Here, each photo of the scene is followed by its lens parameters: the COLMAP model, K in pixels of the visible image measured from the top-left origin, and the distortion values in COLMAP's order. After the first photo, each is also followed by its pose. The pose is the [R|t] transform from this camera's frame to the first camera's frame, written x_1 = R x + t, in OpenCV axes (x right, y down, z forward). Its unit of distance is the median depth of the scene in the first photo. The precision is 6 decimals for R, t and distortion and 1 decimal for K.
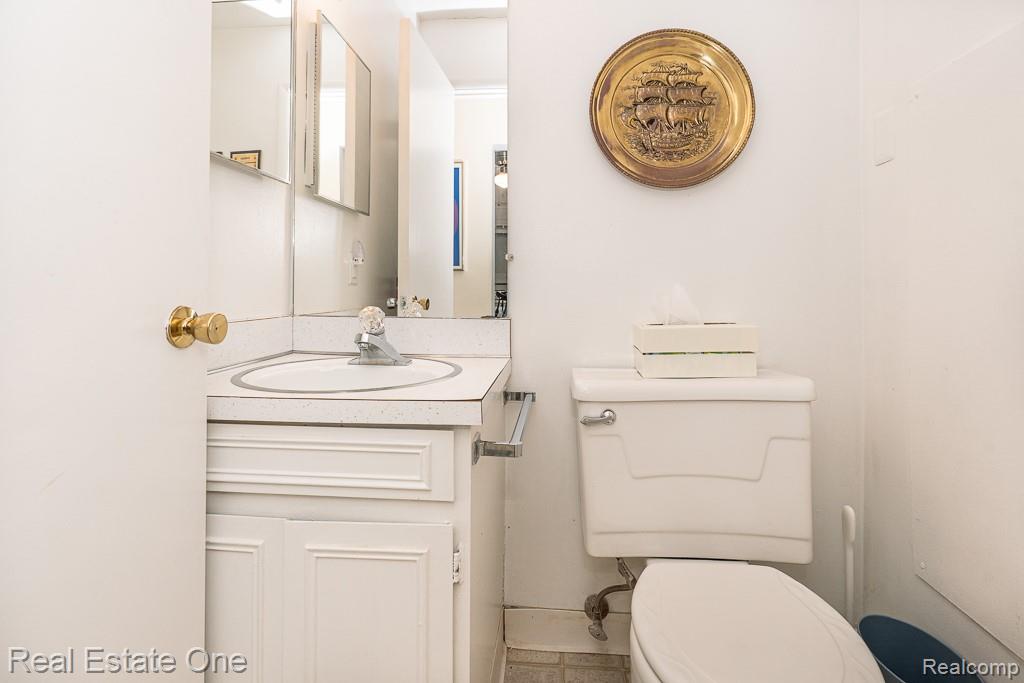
lens RADIAL K [[479.6, 0, 506.8], [0, 479.6, 310.0], [0, 0, 1]] dist [-0.003227, -0.000034]
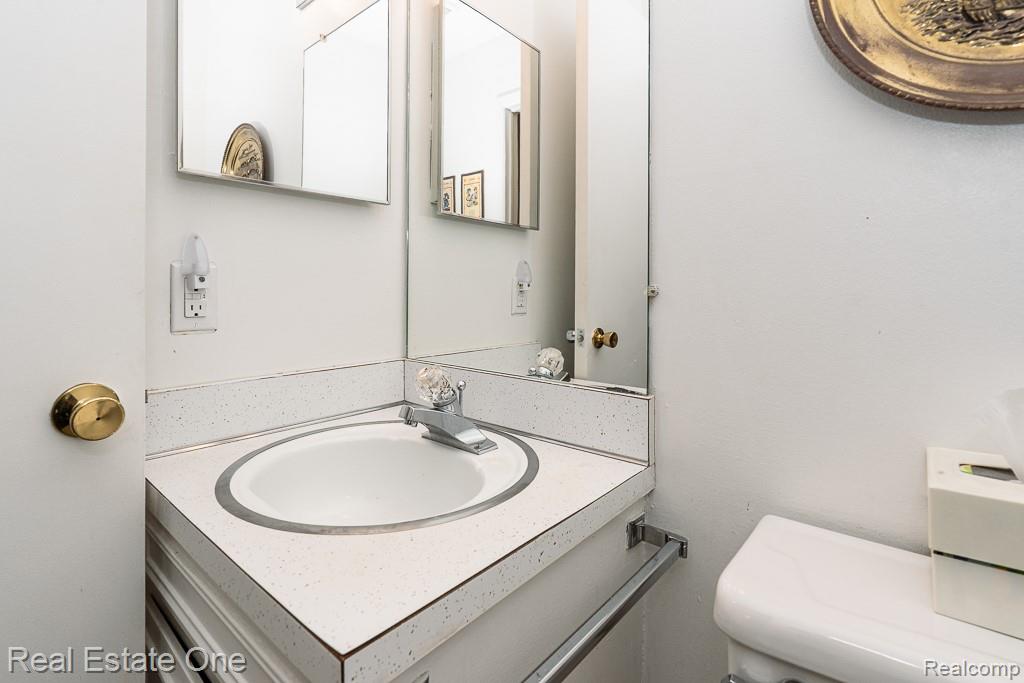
lens RADIAL K [[479.6, 0, 506.8], [0, 479.6, 310.0], [0, 0, 1]] dist [-0.003227, -0.000034]
pose [[0.824933, 0.015707, -0.565012, 0.177723], [-0.021945, 0.999750, -0.004248, -0.076085], [0.564804, 0.015903, 0.825072, 0.404825]]
